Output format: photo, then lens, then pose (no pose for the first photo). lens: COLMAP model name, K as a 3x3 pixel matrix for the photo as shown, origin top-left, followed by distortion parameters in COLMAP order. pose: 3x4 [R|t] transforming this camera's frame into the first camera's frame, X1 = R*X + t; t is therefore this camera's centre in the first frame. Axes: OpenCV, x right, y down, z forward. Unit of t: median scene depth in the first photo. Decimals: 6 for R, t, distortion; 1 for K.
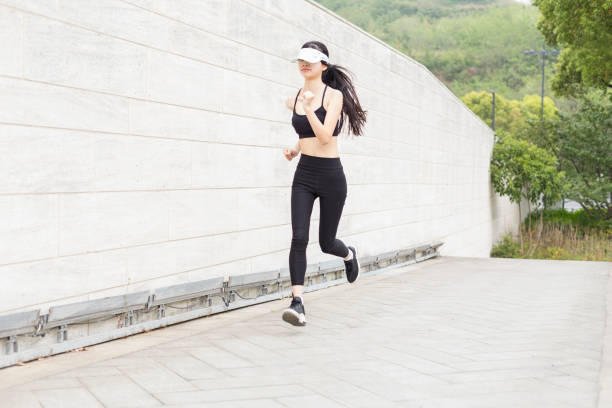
lens RADIAL K [[840.7, 0, 301.6], [0, 840.7, 188.8], [0, 0, 1]] dist [-0.033299, 0.000000]
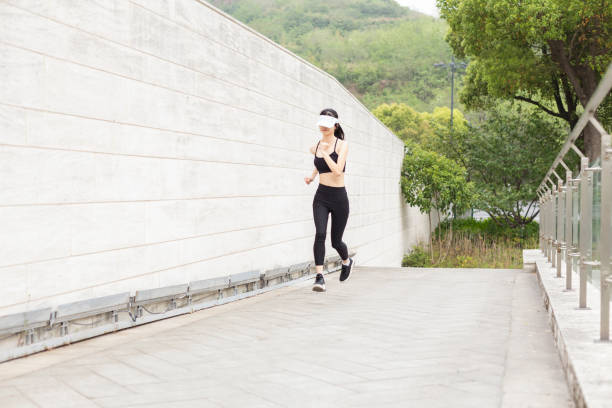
lens RADIAL K [[840.7, 0, 298.5], [0, 840.7, 217.9], [0, 0, 1]] dist [-0.033299, 0.000000]
pose [[0.995130, -0.014282, 0.097536, 0.005623], [0.012383, 0.999722, 0.020045, 0.001239], [-0.097795, -0.018739, 0.995030, 0.006557]]
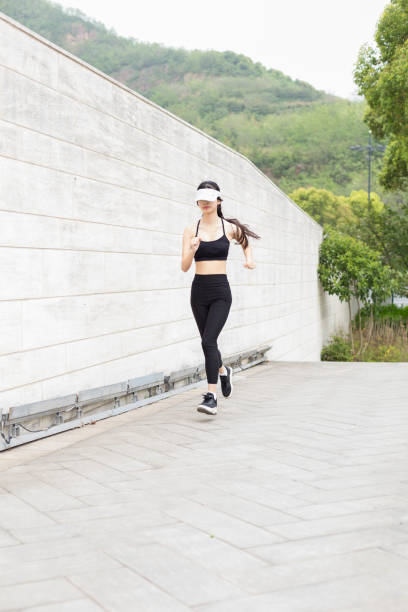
lens RADIAL K [[840.7, 0, 209.6], [0, 840.7, 306.6], [0, 0, 1]] dist [-0.033299, 0.000000]
pose [[0.995632, -0.024304, 0.090150, 0.026293], [0.022243, 0.999469, 0.023802, -0.007083], [-0.090681, -0.021693, 0.995644, 0.113184]]
